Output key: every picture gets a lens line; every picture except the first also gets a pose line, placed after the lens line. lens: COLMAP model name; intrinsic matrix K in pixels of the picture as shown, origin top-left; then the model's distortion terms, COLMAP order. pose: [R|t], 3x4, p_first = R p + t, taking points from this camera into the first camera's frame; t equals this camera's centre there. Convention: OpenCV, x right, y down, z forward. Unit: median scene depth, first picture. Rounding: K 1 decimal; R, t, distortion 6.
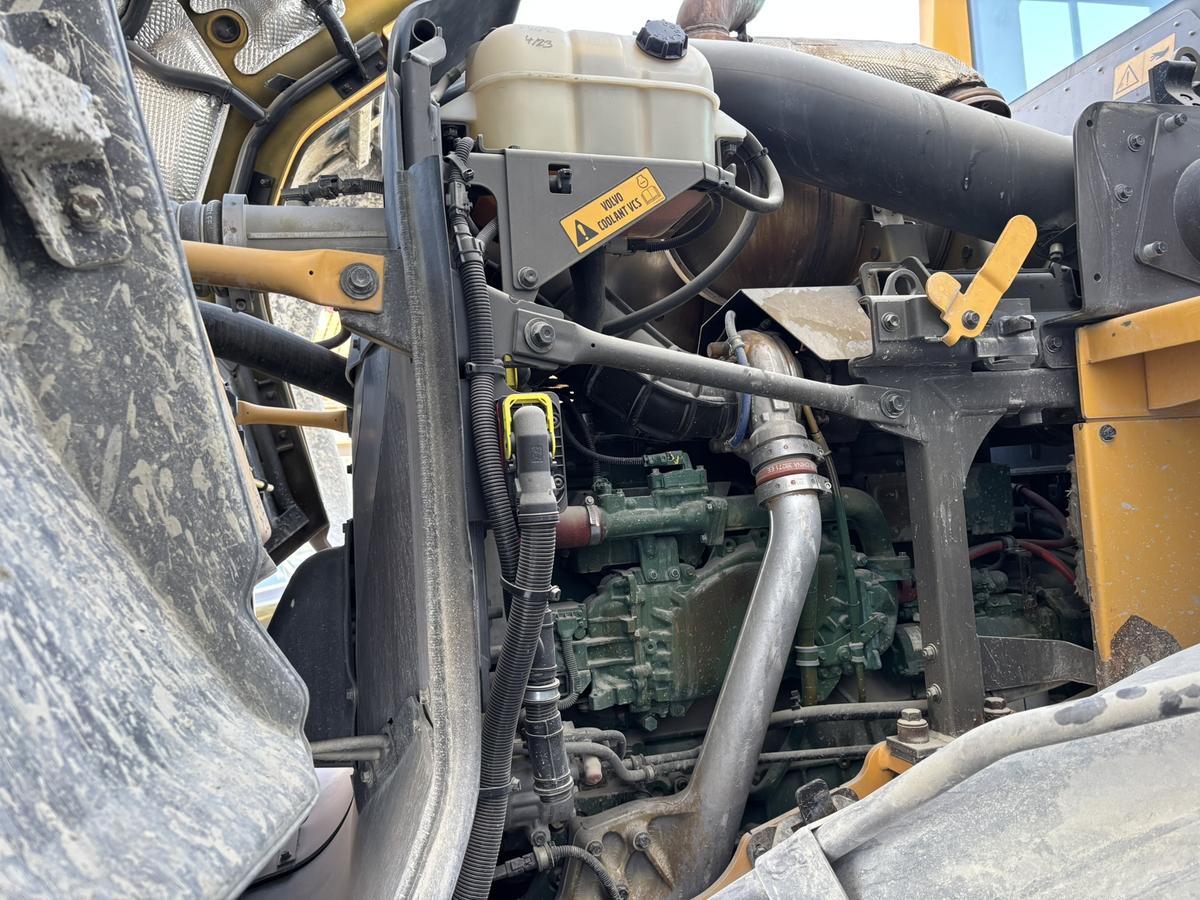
lens RADIAL K [[905.7, 0, 603.3], [0, 905.7, 438.0], [0, 0, 1]] dist [0.057798, -0.065530]
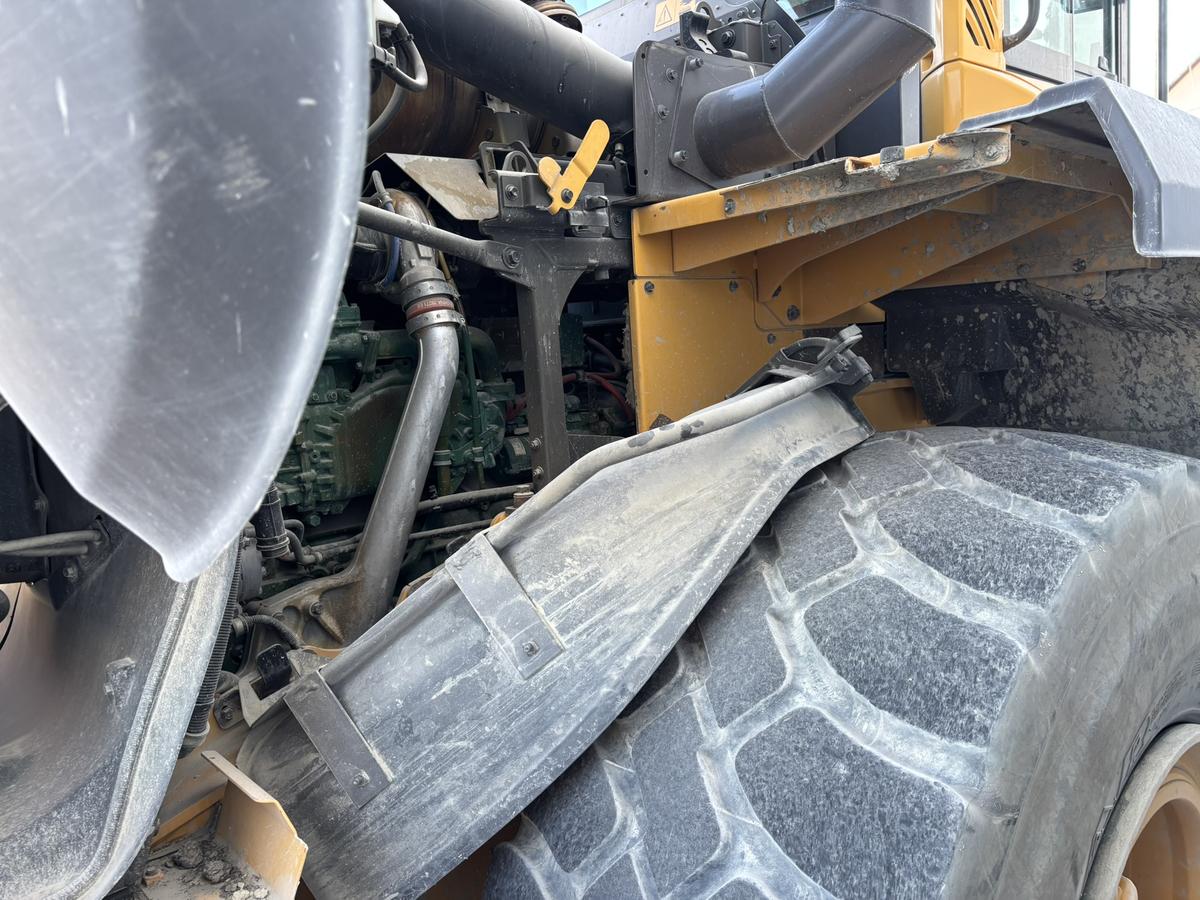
lens RADIAL K [[1109.7, 0, 621.0], [0, 1109.7, 508.3], [0, 0, 1]] dist [0.108537, -0.343532]
pose [[0.872287, -0.051472, 0.486278, -0.336234], [-0.020134, 0.989821, 0.140888, 0.088831], [-0.488580, -0.132685, 0.862371, -0.499919]]
